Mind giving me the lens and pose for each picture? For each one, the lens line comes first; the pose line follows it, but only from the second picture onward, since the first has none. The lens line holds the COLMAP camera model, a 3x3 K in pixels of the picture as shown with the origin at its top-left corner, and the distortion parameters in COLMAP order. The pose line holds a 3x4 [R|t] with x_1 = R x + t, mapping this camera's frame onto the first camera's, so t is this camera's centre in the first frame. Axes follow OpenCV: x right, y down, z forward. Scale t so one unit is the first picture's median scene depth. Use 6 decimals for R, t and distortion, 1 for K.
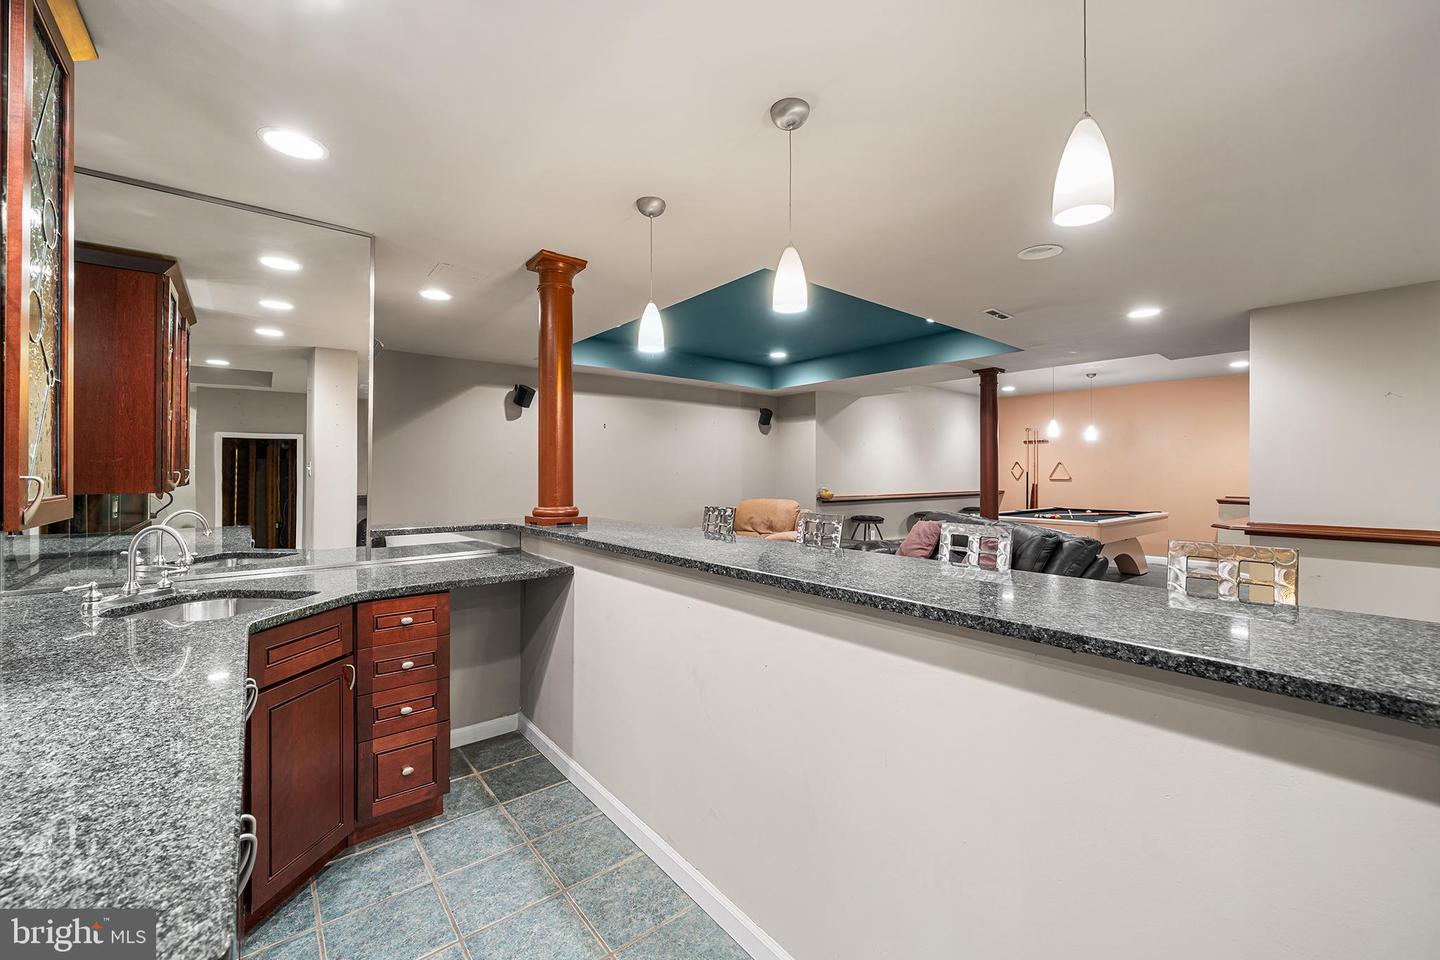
lens RADIAL K [[567.4, 0, 708.9], [0, 567.4, 474.9], [0, 0, 1]] dist [0.000489, 0.000070]
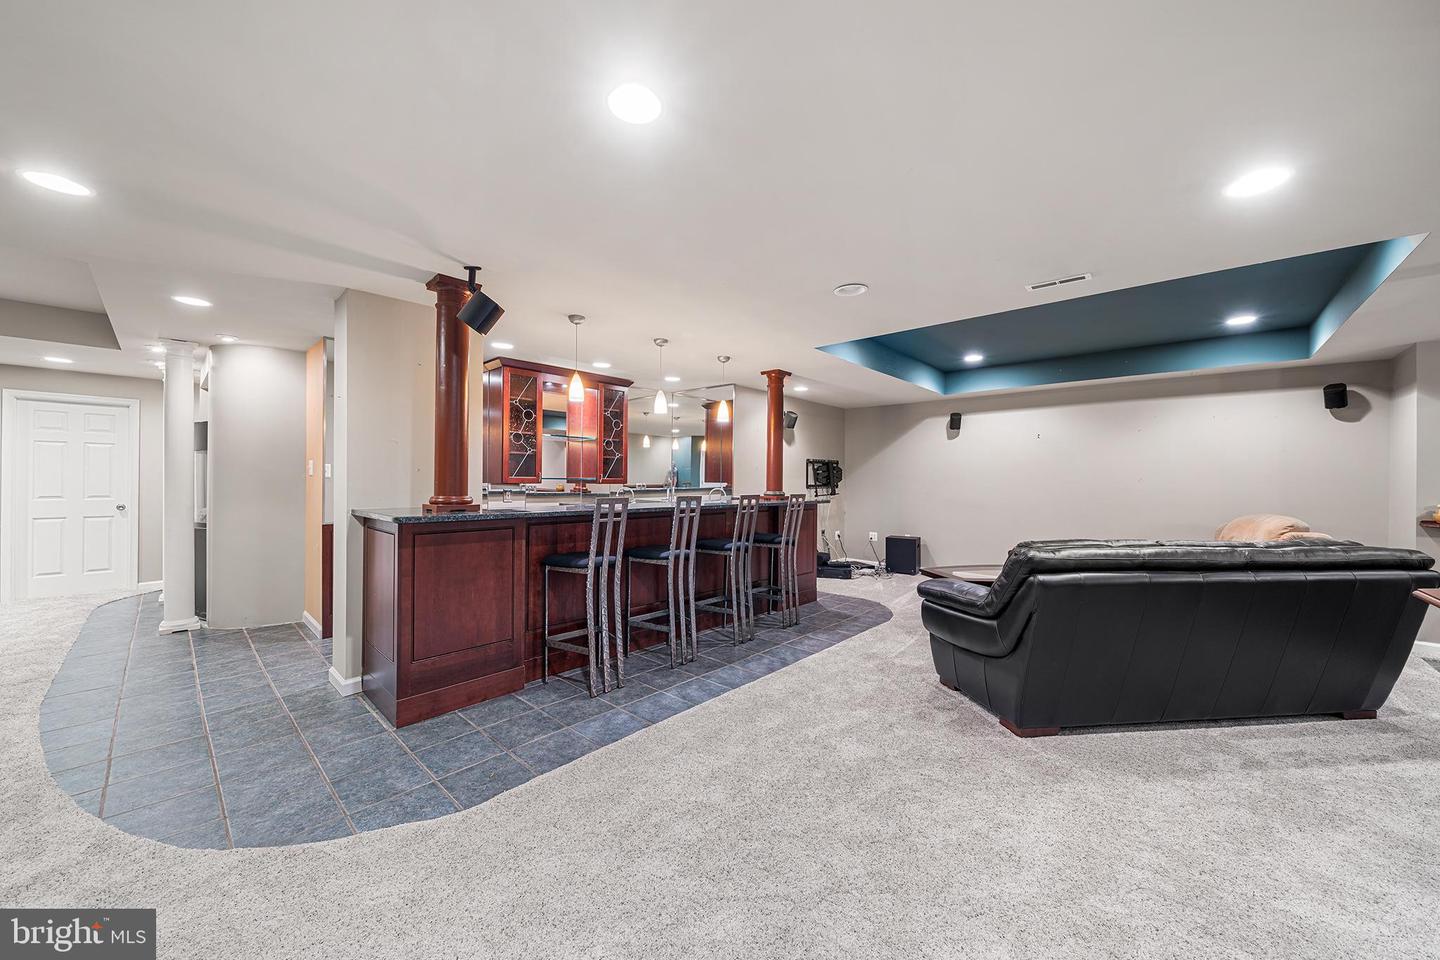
lens RADIAL K [[510.7, 0, 716.7], [0, 510.7, 479.0], [0, 0, 1]] dist [-0.001169, 0.000026]
pose [[0.150248, -0.005385, -0.988634, 0.606885], [-0.012914, 0.999889, -0.007409, 0.010243], [0.988564, 0.013881, 0.150162, 0.197341]]
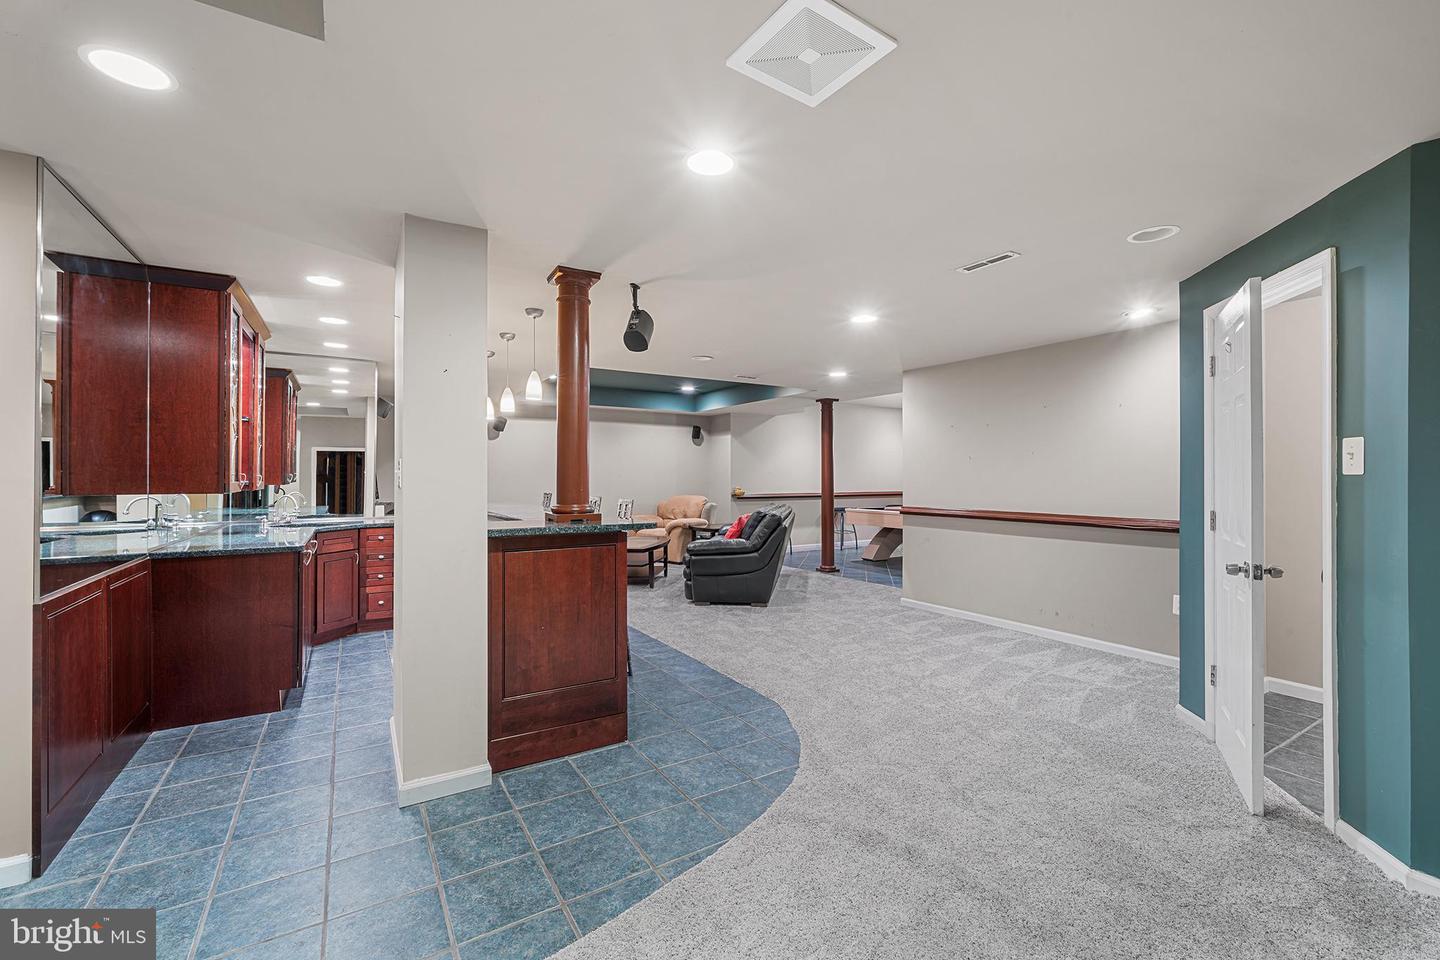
lens RADIAL K [[605.1, 0, 712.6], [0, 605.1, 473.2], [0, 0, 1]] dist [0.001161, -0.000002]
pose [[0.990674, -0.000728, -0.136255, 0.336801], [-0.000633, 0.999950, -0.009946, 0.004519], [0.136255, 0.009939, 0.990624, -0.372593]]
